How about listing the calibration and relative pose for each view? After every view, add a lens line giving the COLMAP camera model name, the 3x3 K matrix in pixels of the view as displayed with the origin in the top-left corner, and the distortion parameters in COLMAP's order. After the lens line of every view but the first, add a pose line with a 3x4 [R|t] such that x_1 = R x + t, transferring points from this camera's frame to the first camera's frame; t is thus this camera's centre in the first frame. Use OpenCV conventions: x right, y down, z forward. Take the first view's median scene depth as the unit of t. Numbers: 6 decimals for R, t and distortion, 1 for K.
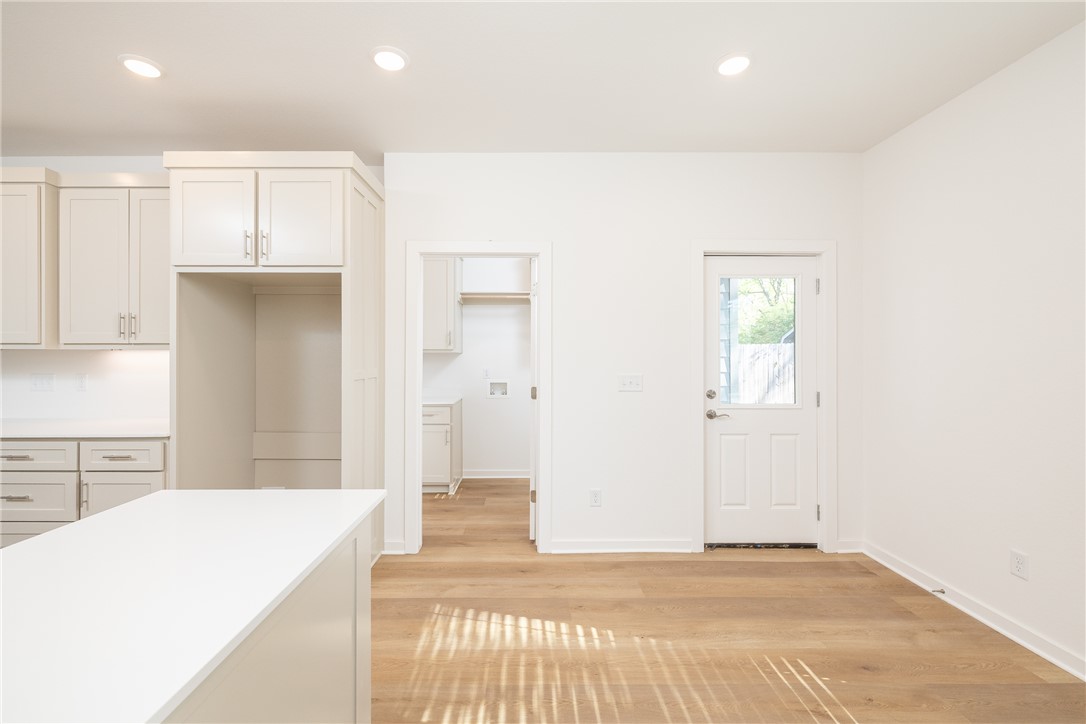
lens RADIAL K [[458.1, 0, 543.0], [0, 458.1, 362.0], [0, 0, 1]] dist [0.002627, 0.000166]
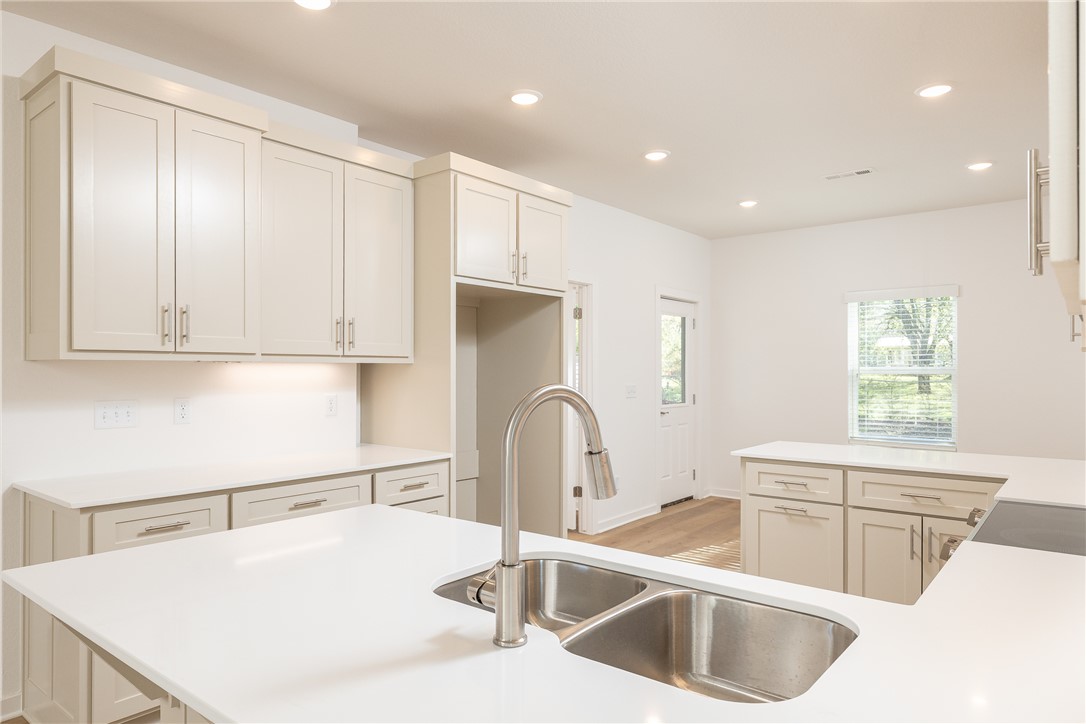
lens RADIAL K [[678.3, 0, 540.6], [0, 678.3, 379.1], [0, 0, 1]] dist [0.000908, -0.000524]
pose [[0.631231, -0.010369, 0.775526, -1.466259], [0.006044, 0.999946, 0.008451, -0.005836], [-0.775571, -0.000647, 0.631260, -0.011027]]
